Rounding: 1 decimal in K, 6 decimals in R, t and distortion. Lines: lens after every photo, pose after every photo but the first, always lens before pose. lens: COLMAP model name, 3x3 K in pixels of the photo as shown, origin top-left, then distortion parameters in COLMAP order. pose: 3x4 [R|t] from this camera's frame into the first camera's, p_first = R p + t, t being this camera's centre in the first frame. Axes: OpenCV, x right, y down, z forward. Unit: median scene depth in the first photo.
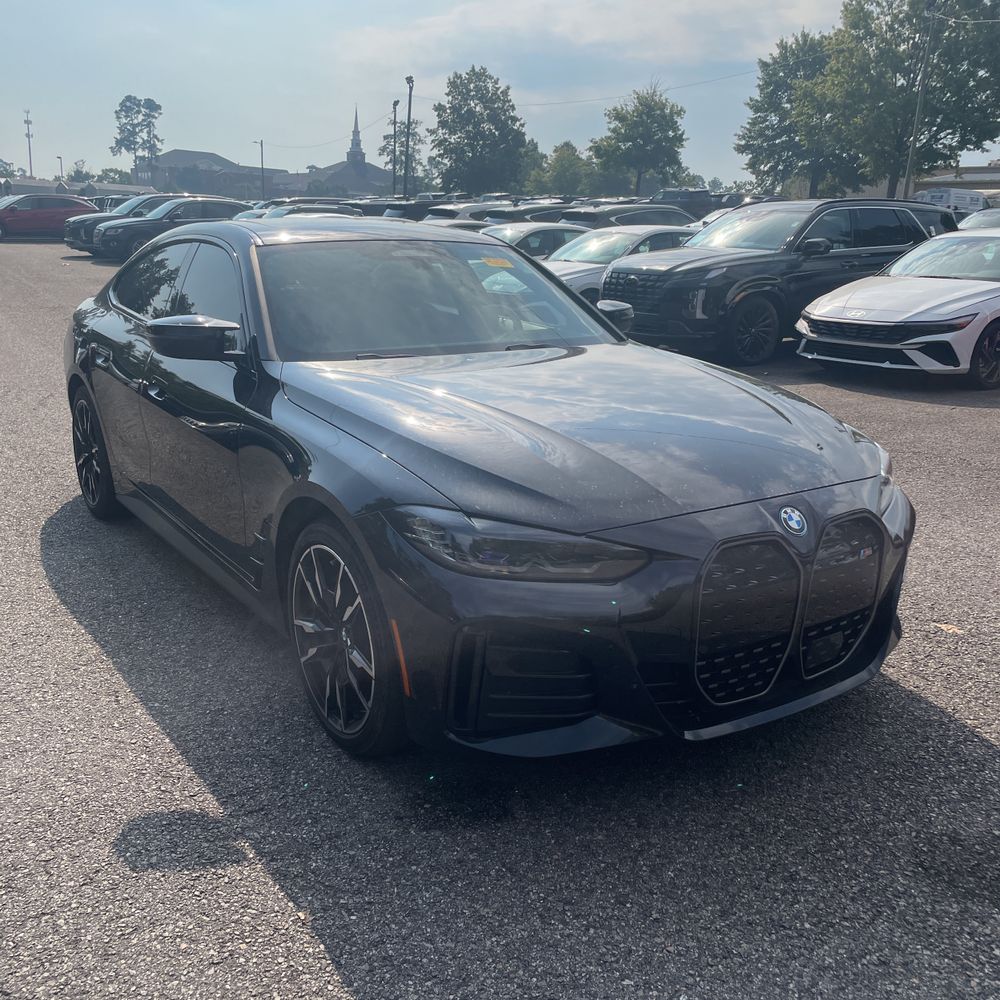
lens RADIAL K [[989.6, 0, 512.3], [0, 989.6, 481.0], [0, 0, 1]] dist [0.073430, -0.085868]
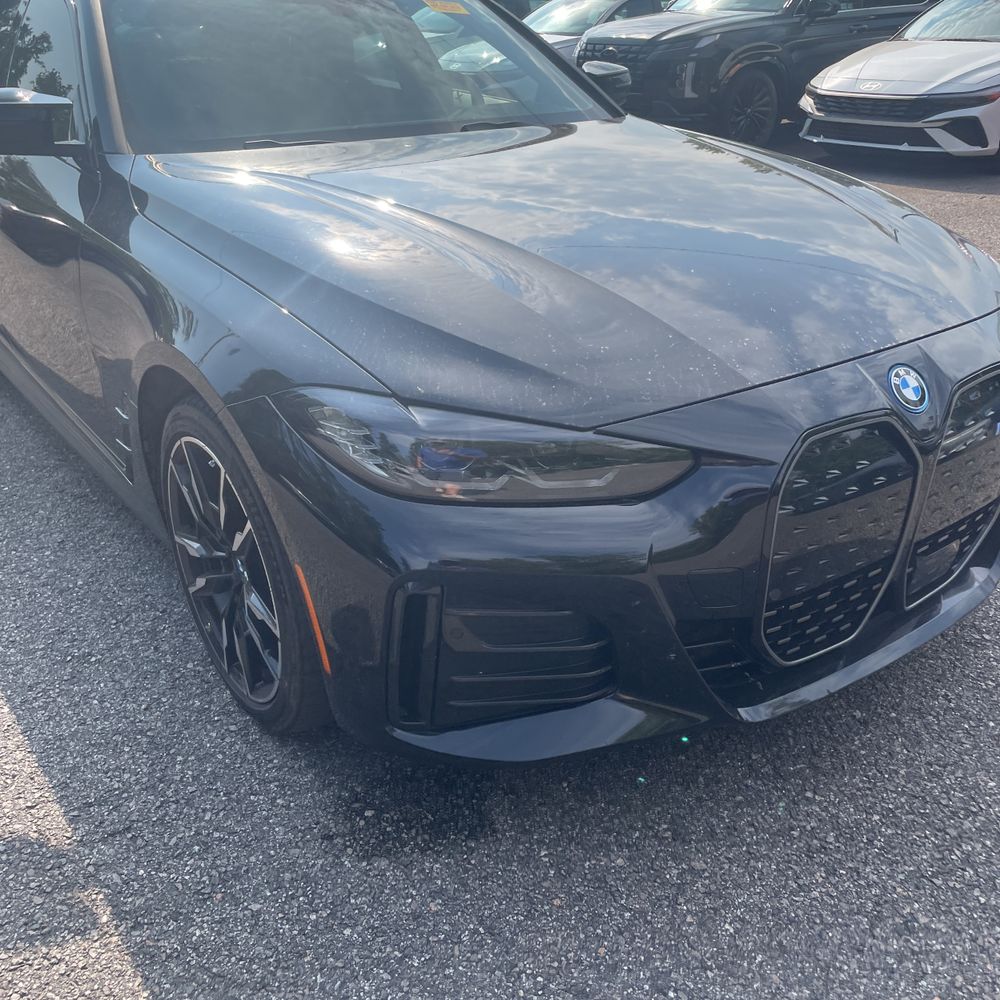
lens RADIAL K [[989.6, 0, 512.3], [0, 989.6, 481.0], [0, 0, 1]] dist [0.073430, -0.085868]
pose [[0.999112, -0.033213, 0.025940, 0.004312], [0.027596, 0.980823, 0.192936, -0.033075], [-0.031850, -0.192049, 0.980868, 0.352901]]
